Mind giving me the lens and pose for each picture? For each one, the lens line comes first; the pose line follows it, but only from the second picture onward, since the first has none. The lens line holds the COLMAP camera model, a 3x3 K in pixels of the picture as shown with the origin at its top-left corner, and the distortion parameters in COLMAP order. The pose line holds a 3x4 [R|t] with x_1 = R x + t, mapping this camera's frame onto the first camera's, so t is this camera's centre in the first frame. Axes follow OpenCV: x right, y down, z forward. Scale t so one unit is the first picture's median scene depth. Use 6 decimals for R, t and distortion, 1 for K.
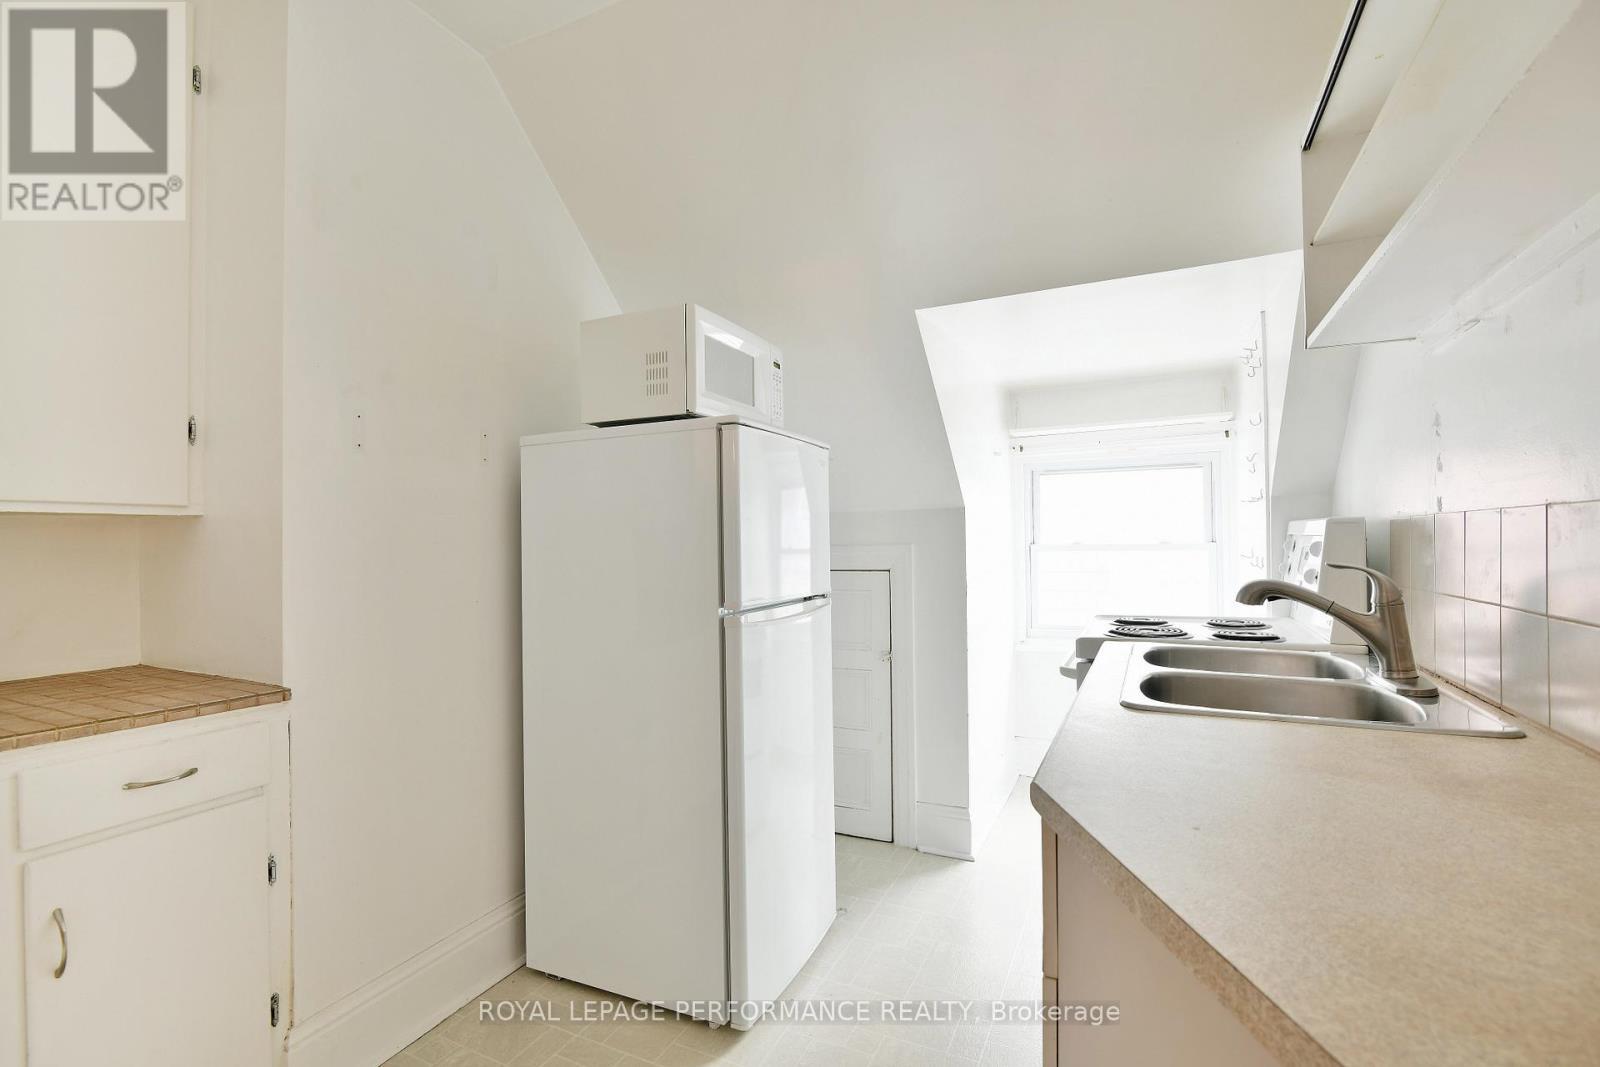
lens RADIAL K [[733.0, 0, 804.9], [0, 733.0, 538.8], [0, 0, 1]] dist [-0.025527, -0.000835]
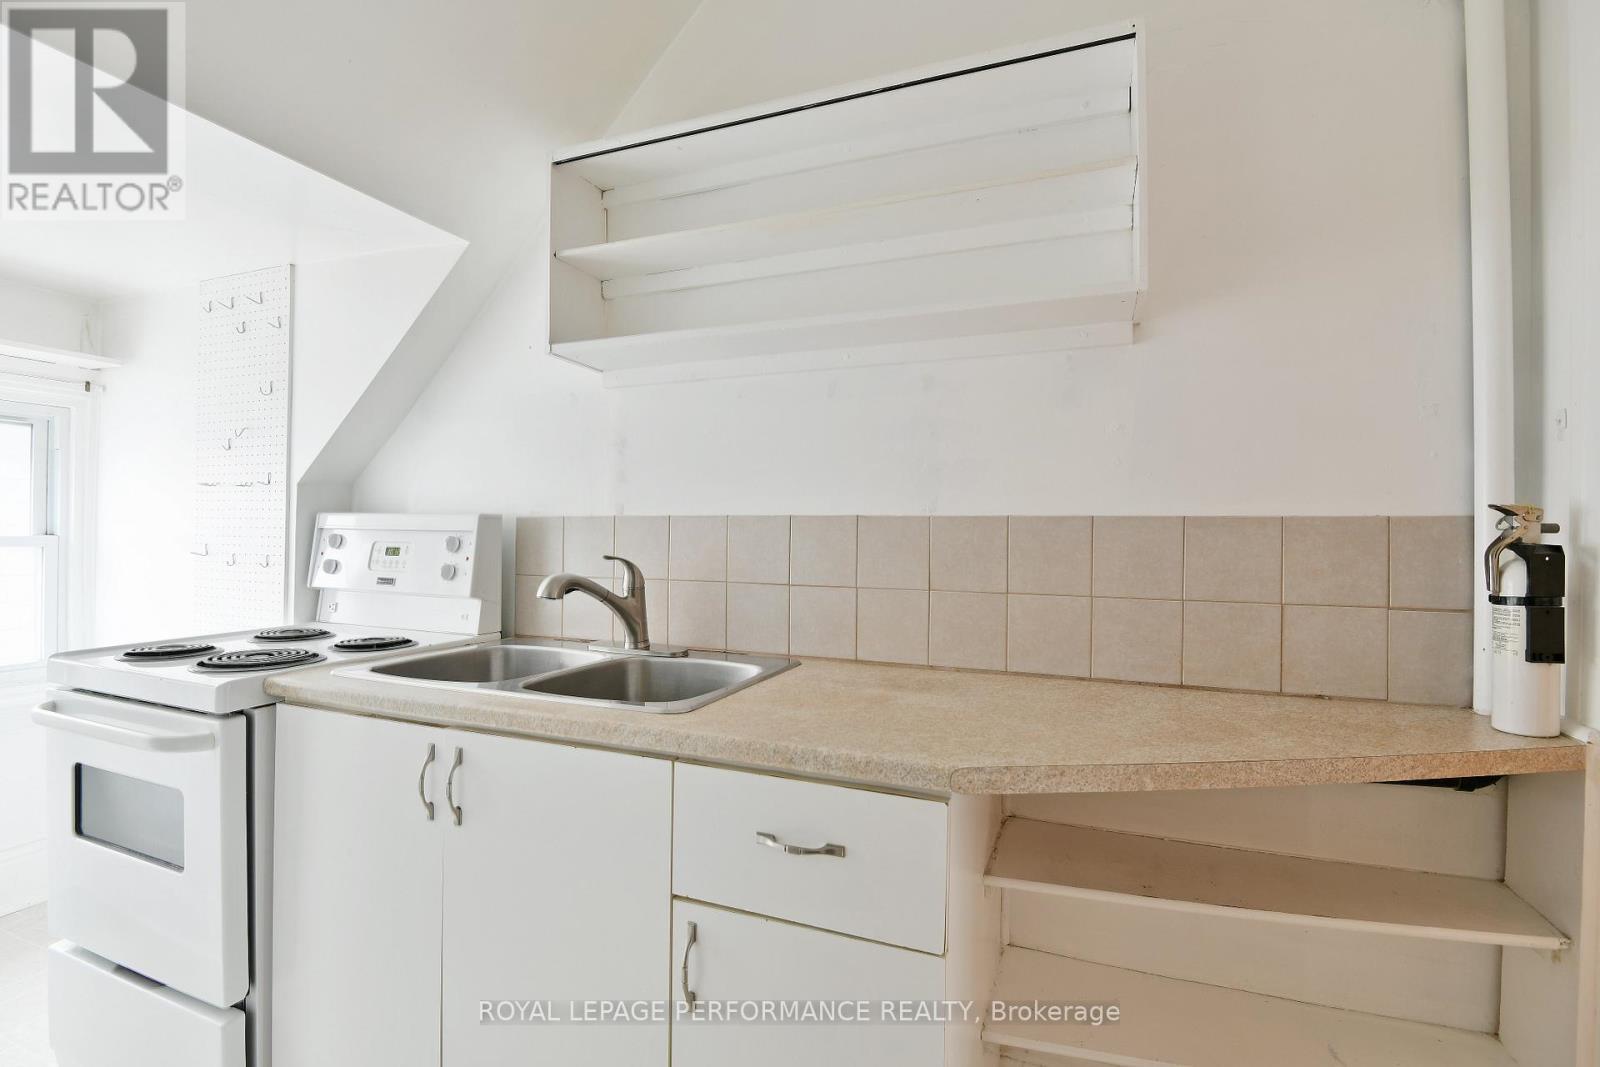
lens RADIAL K [[733.0, 0, 804.9], [0, 733.0, 538.8], [0, 0, 1]] dist [-0.025527, -0.000835]
pose [[-0.076539, 0.009072, 0.997025, -0.253552], [-0.012648, 0.999869, -0.010069, 0.008688], [-0.996986, -0.013381, -0.076414, 0.461549]]
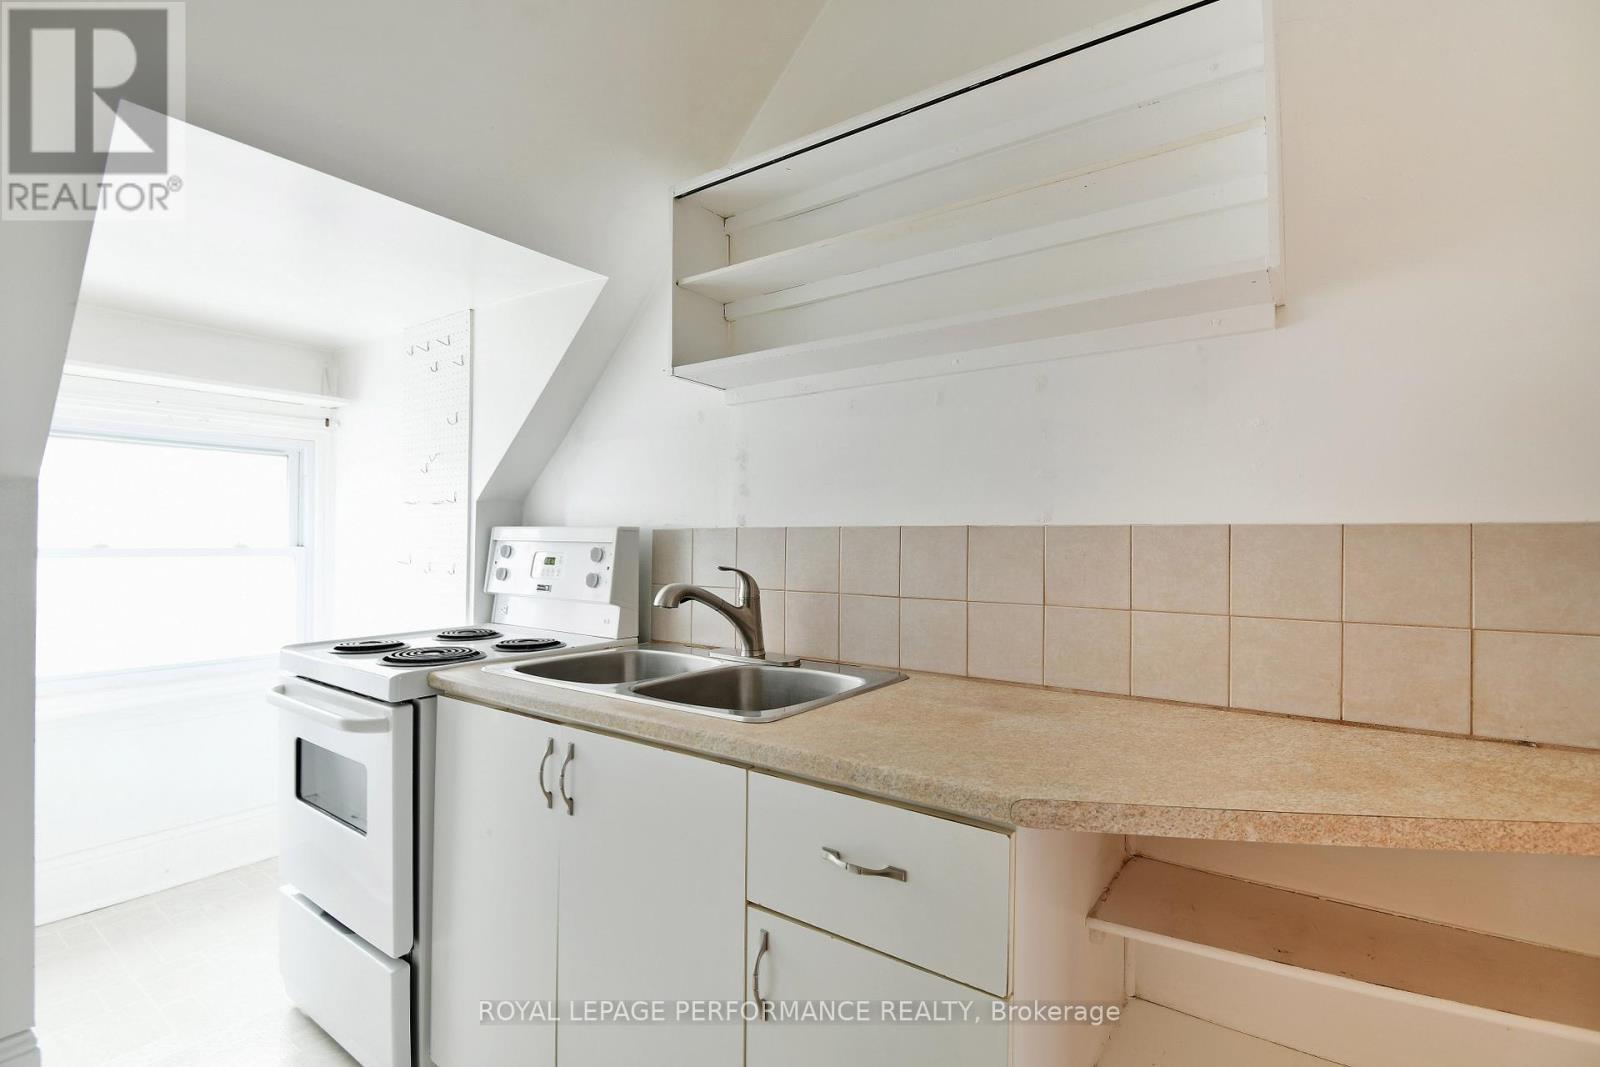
lens RADIAL K [[739.2, 0, 800.0], [0, 739.2, 533.5], [0, 0, 1]] dist [-0.025086, -0.001116]
pose [[0.169717, 0.024919, 0.985178, -0.253940], [-0.011791, 0.999660, -0.023254, 0.003677], [-0.985422, -0.007670, 0.169953, 0.397614]]
